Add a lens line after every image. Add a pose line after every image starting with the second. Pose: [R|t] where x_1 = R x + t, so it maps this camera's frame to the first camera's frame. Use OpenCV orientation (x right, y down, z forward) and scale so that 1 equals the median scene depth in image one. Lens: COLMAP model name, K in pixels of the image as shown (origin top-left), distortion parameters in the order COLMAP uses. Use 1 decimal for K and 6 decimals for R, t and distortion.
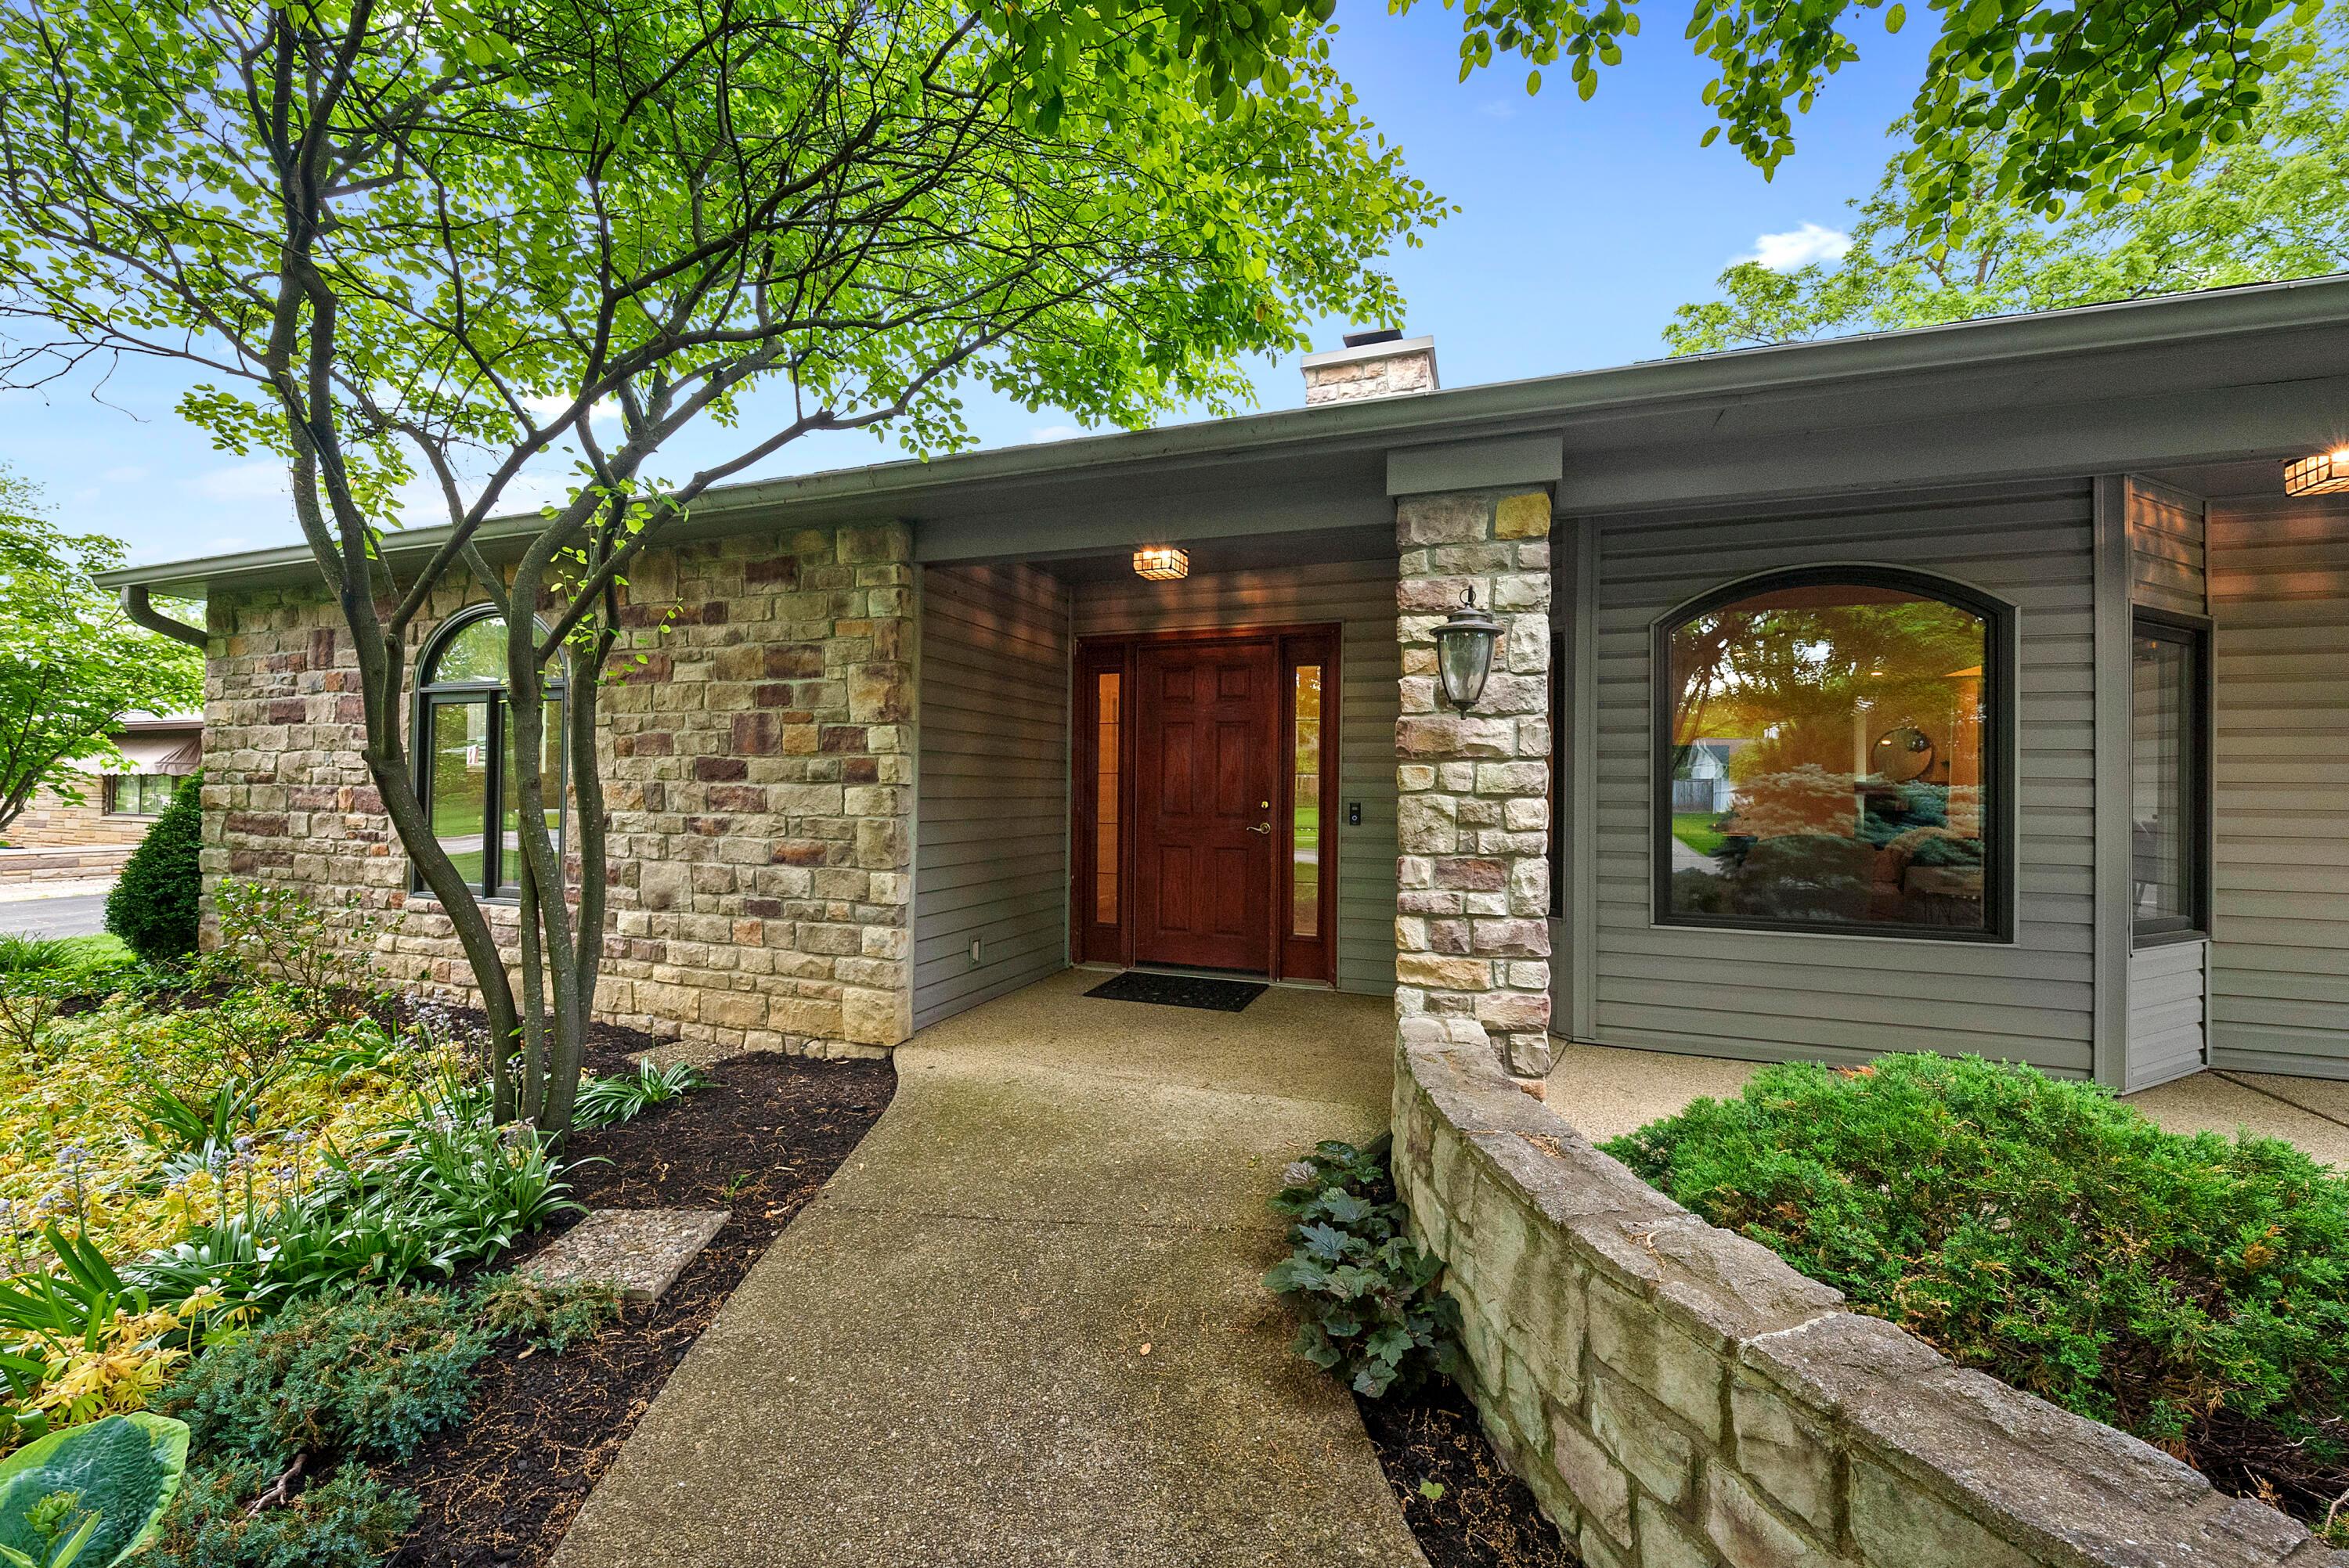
lens RADIAL K [[912.8, 0, 1179.1], [0, 912.8, 780.7], [0, 0, 1]] dist [-0.002791, -0.000150]
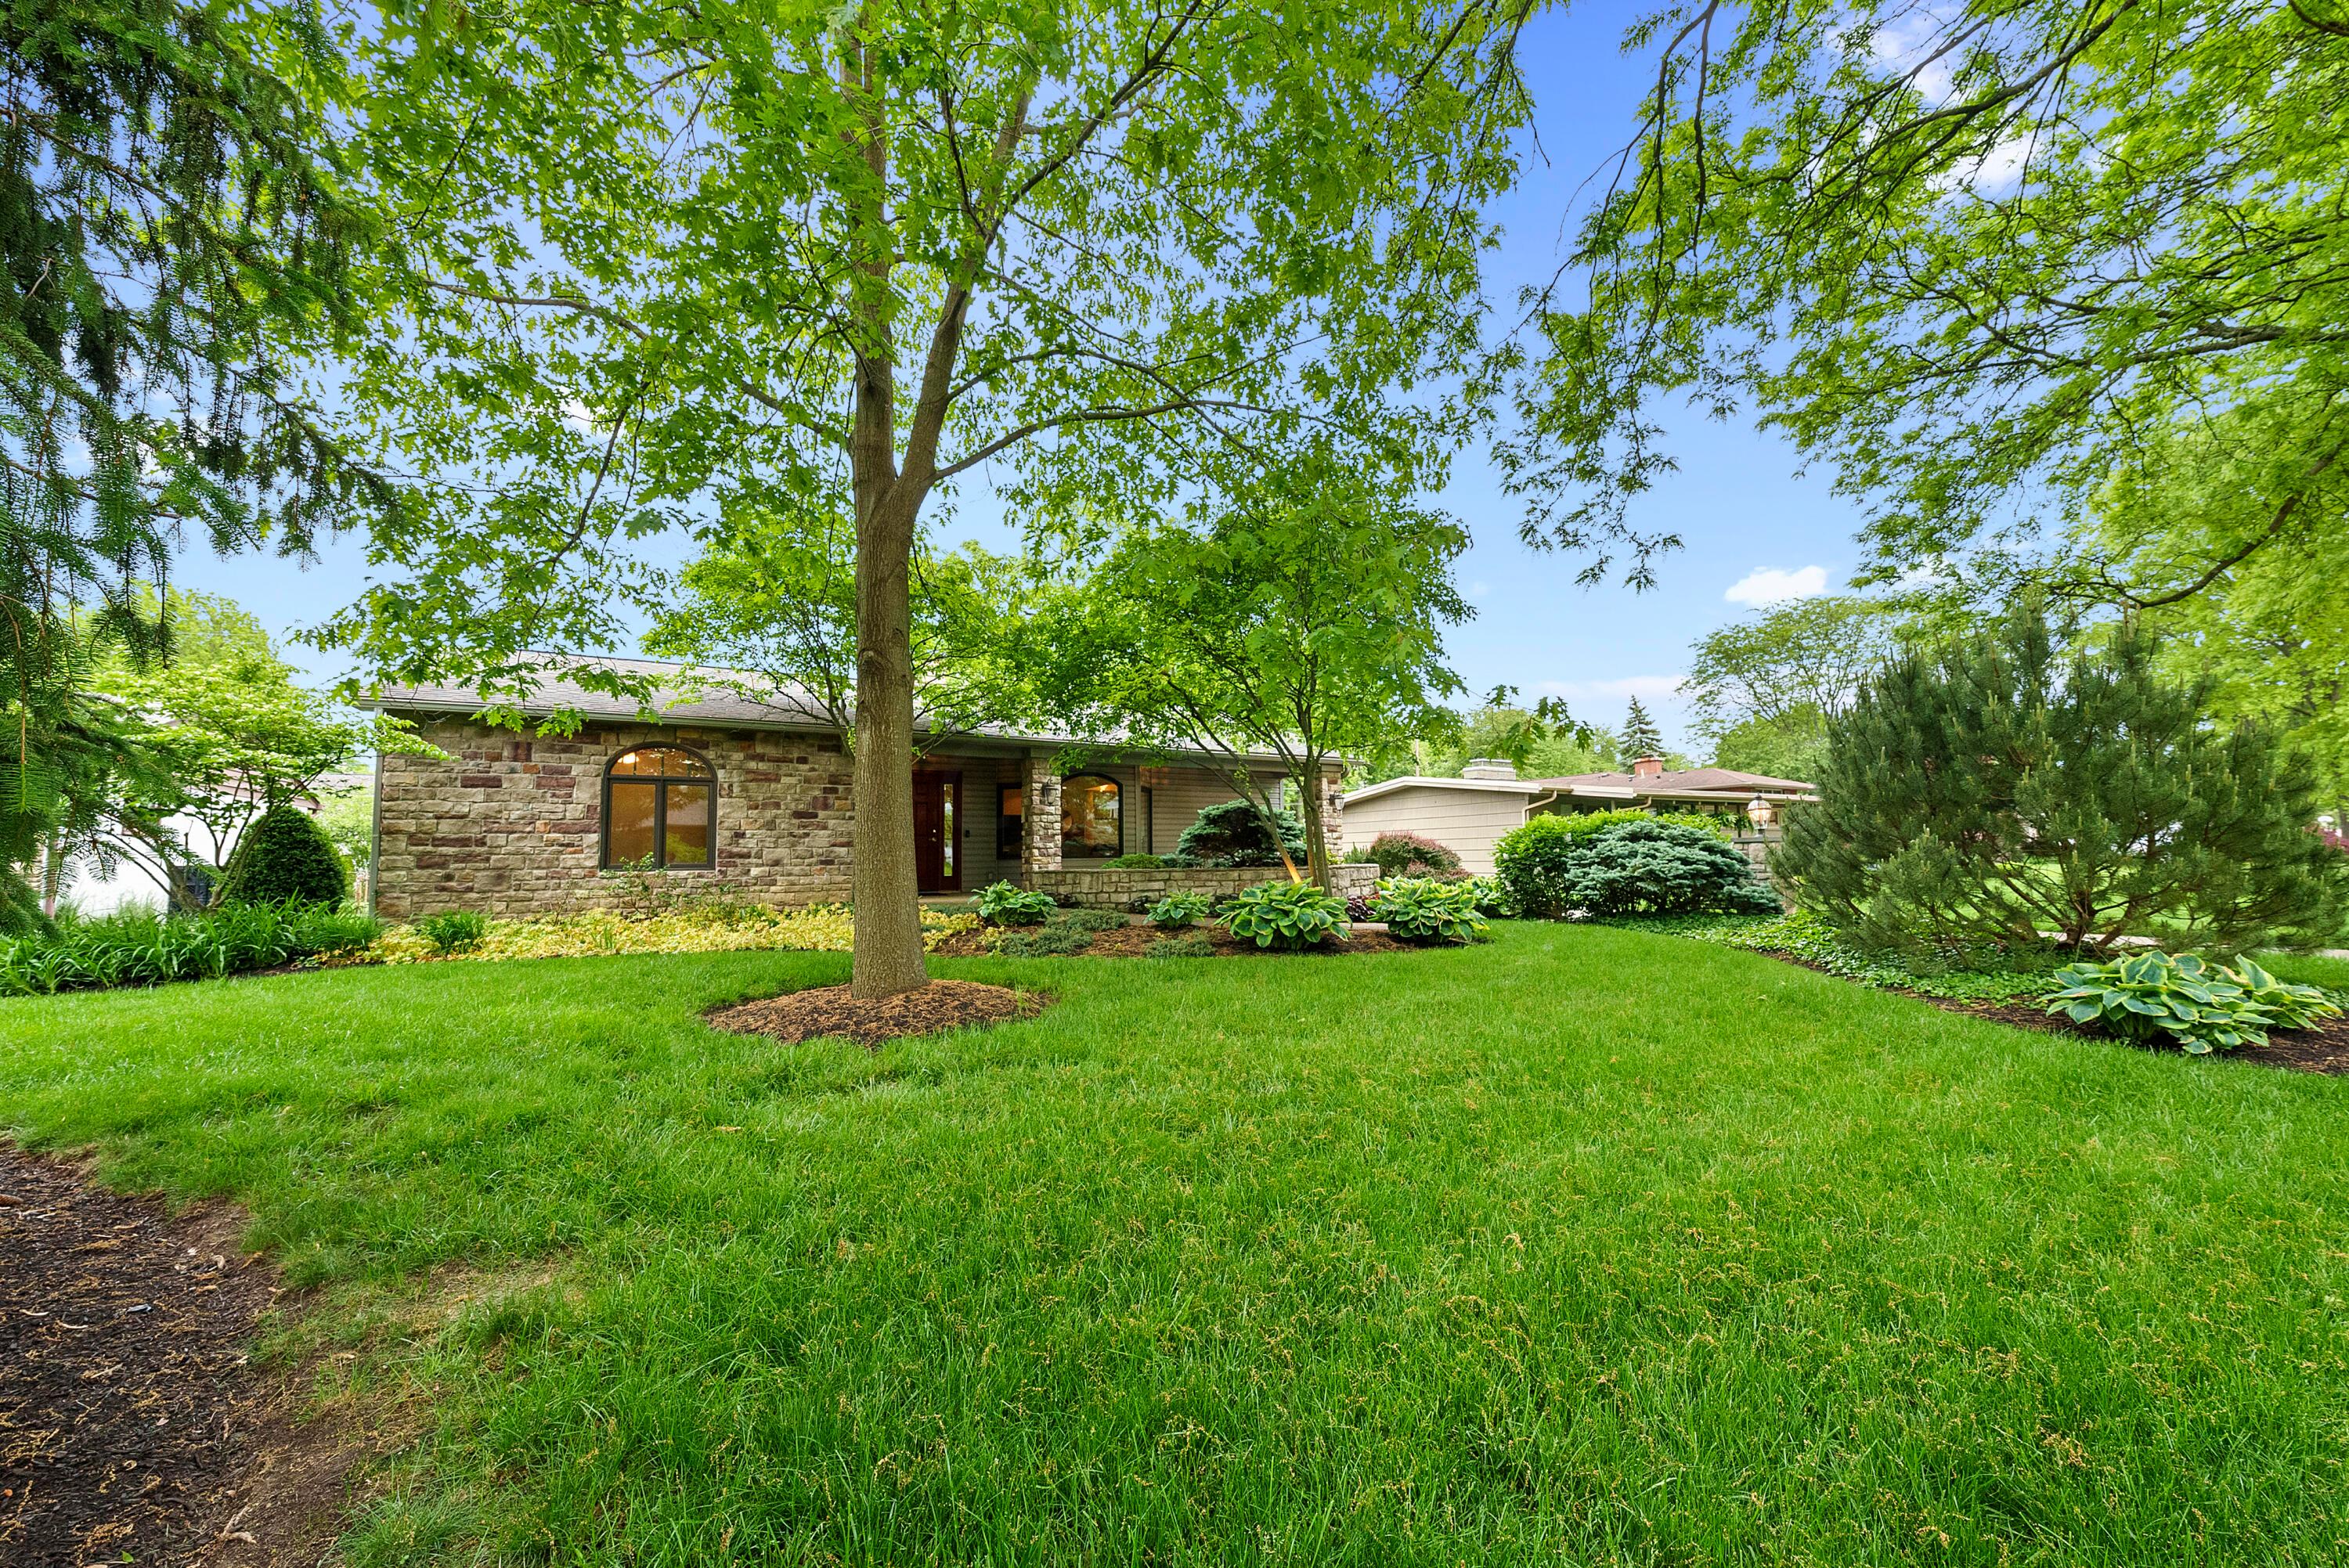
lens RADIAL K [[866.9, 0, 1182.5], [0, 866.9, 797.2], [0, 0, 1]] dist [-0.000920, -0.000138]
pose [[0.639484, 0.035389, 0.767989, -1.869576], [0.014211, 0.998225, -0.057832, 0.108089], [-0.768673, 0.047897, 0.637846, -1.677582]]
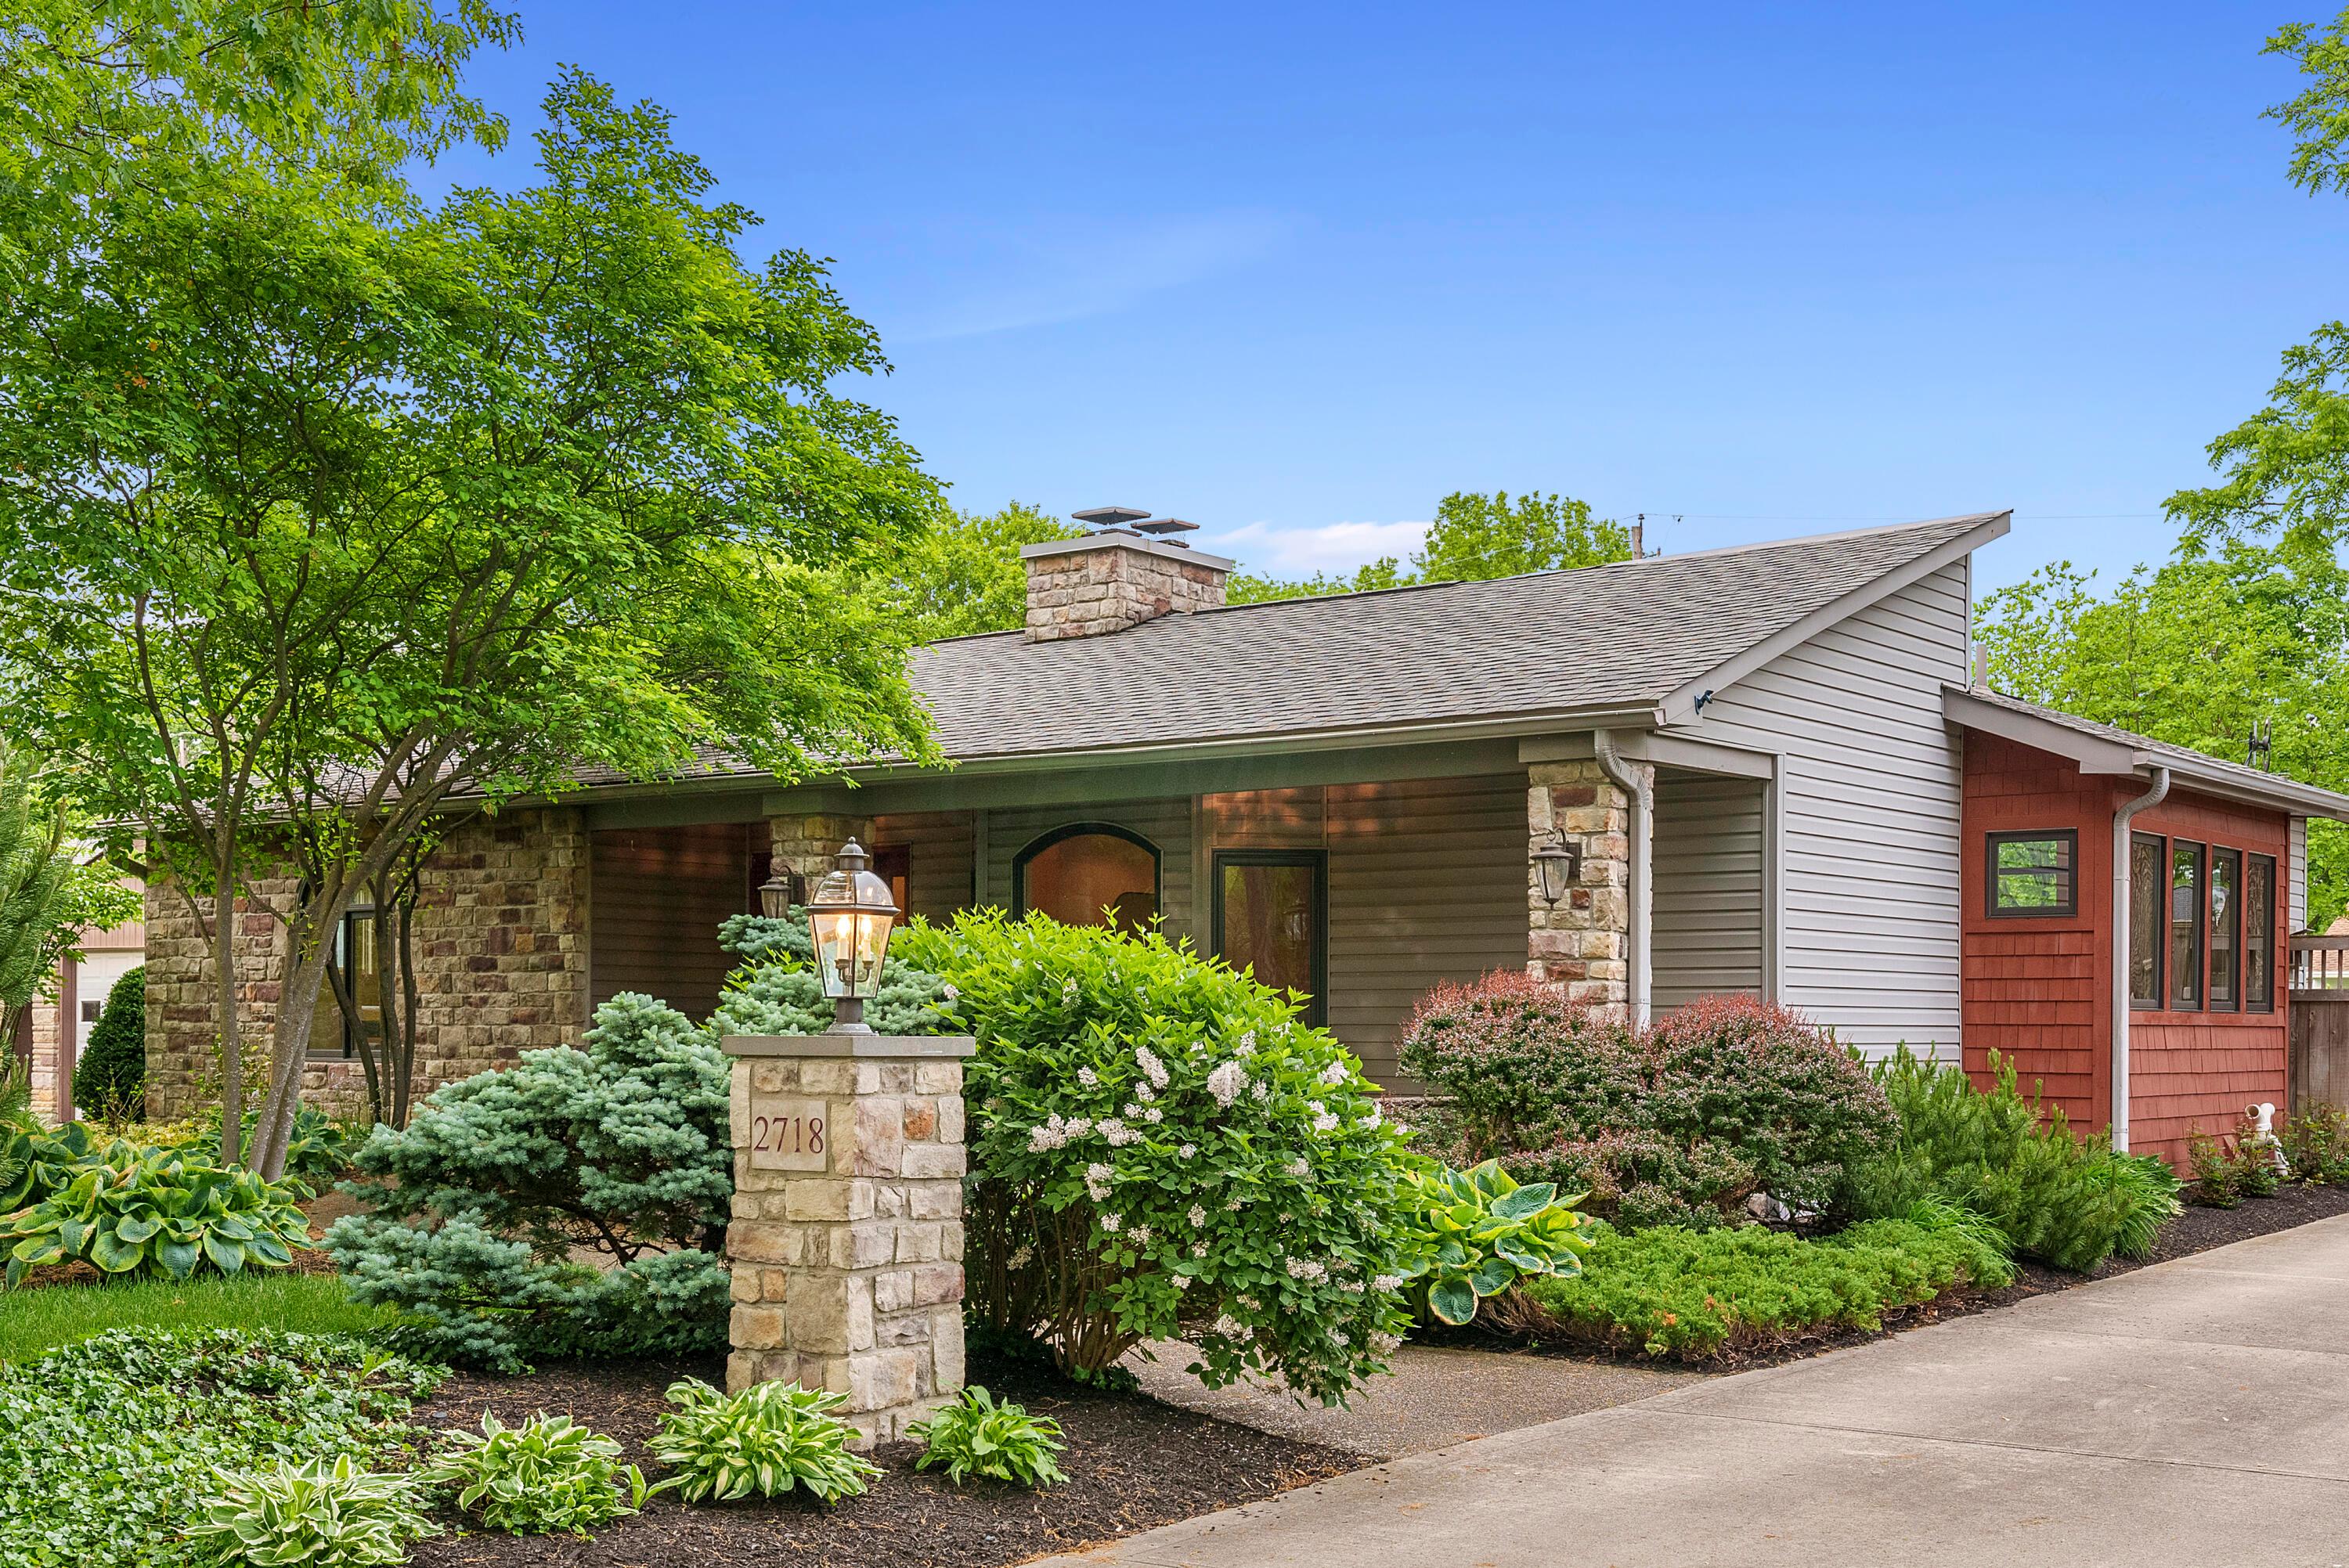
lens RADIAL K [[2689.7, 0, 1151.5], [0, 2689.7, 1018.3], [0, 0, 1]] dist [0.000065, 0.000000]
pose [[0.954160, -0.011003, -0.299093, 1.955220], [0.011925, 0.999928, 0.001260, 0.088188], [0.299058, -0.004769, 0.954223, -3.030876]]
